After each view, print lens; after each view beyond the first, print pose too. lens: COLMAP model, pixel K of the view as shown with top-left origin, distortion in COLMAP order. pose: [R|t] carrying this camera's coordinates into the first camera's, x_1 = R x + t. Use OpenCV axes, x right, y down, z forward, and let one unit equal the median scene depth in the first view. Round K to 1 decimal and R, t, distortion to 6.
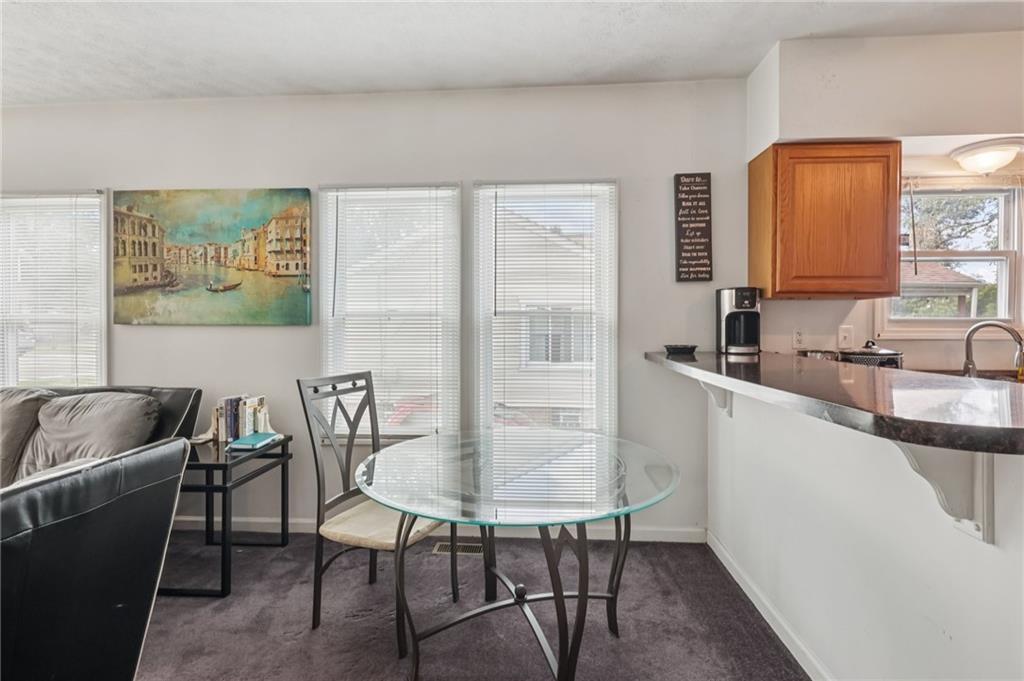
lens RADIAL K [[489.9, 0, 511.7], [0, 489.9, 327.6], [0, 0, 1]] dist [0.001917, 0.000507]
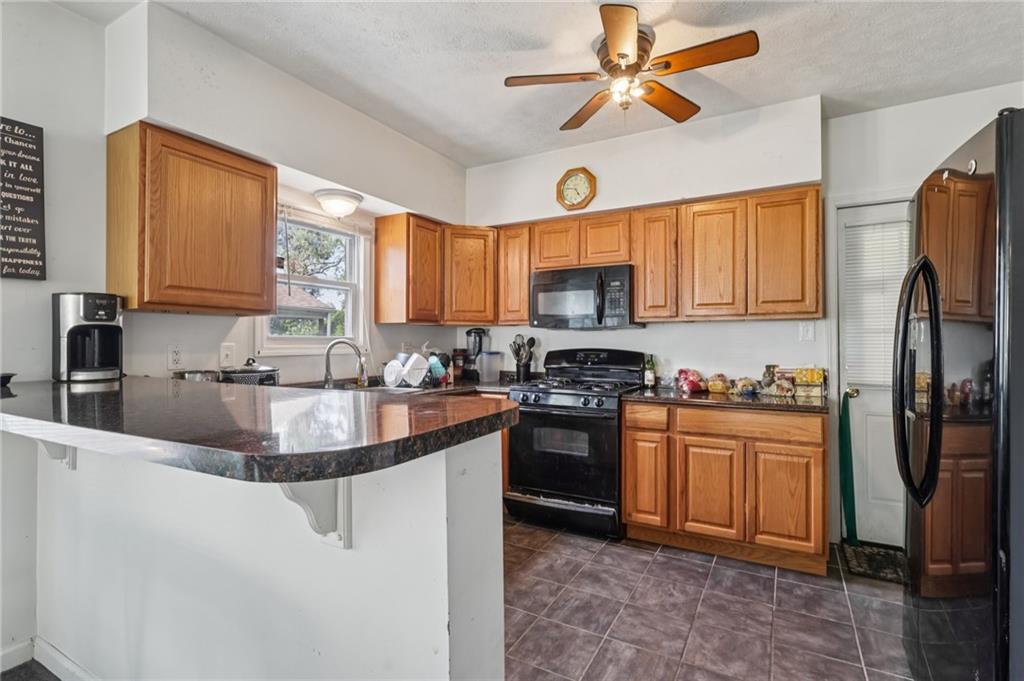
lens RADIAL K [[483.4, 0, 512.0], [0, 483.4, 340.5], [0, 0, 1]] dist [0.002496, 0.000200]
pose [[0.436667, 0.001938, 0.899621, 0.076981], [0.006930, 0.999961, -0.005518, -0.000182], [-0.899596, 0.008644, 0.436637, 0.091715]]
